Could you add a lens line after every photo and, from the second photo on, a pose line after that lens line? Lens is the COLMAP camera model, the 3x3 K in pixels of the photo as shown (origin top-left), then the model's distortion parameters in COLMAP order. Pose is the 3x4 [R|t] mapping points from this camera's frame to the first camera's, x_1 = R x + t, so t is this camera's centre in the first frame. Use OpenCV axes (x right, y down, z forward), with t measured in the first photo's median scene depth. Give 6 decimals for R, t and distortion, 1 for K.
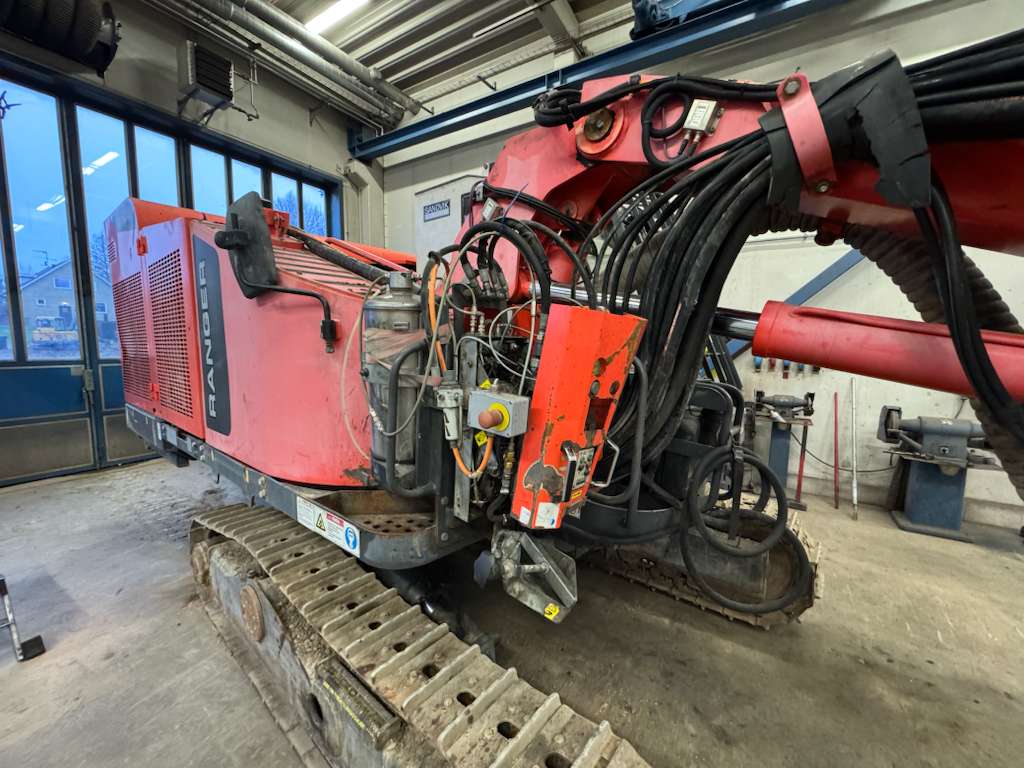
lens RADIAL K [[408.9, 0, 509.9], [0, 408.9, 390.8], [0, 0, 1]] dist [-0.003028, 0.000453]
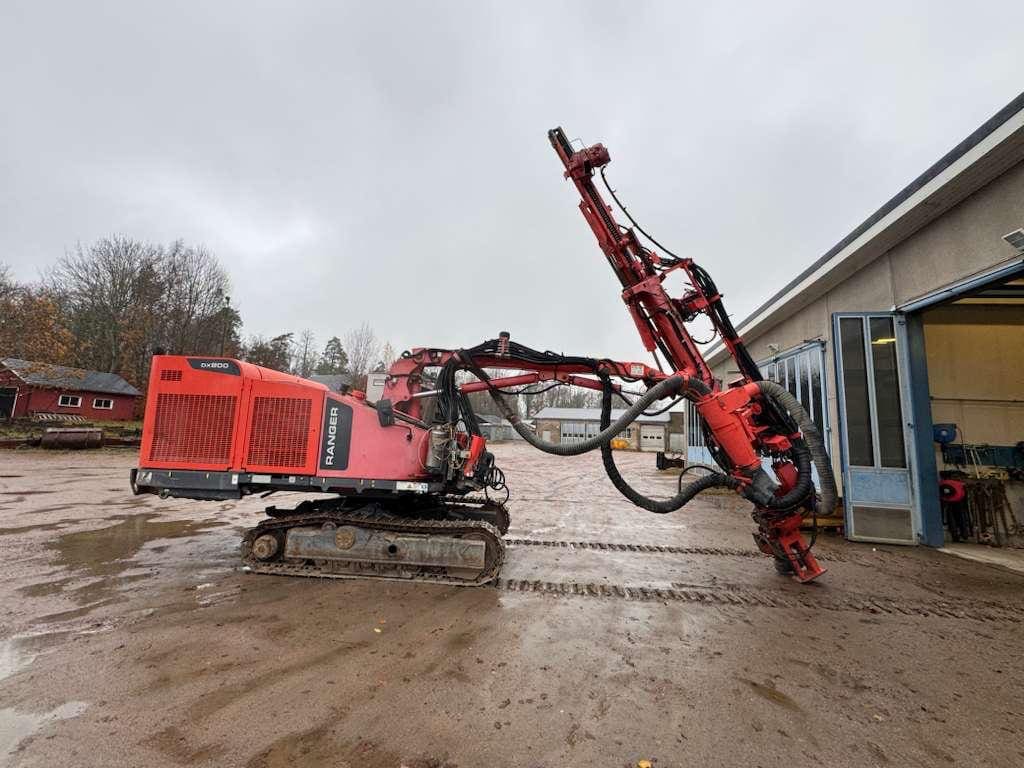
lens RADIAL K [[408.9, 0, 514.5], [0, 408.9, 387.1], [0, 0, 1]] dist [-0.003028, 0.000453]
pose [[0.788298, 0.104906, 0.606284, -0.669105], [0.031035, 0.977325, -0.209459, 0.076109], [-0.614510, 0.183932, 0.767168, -0.870414]]
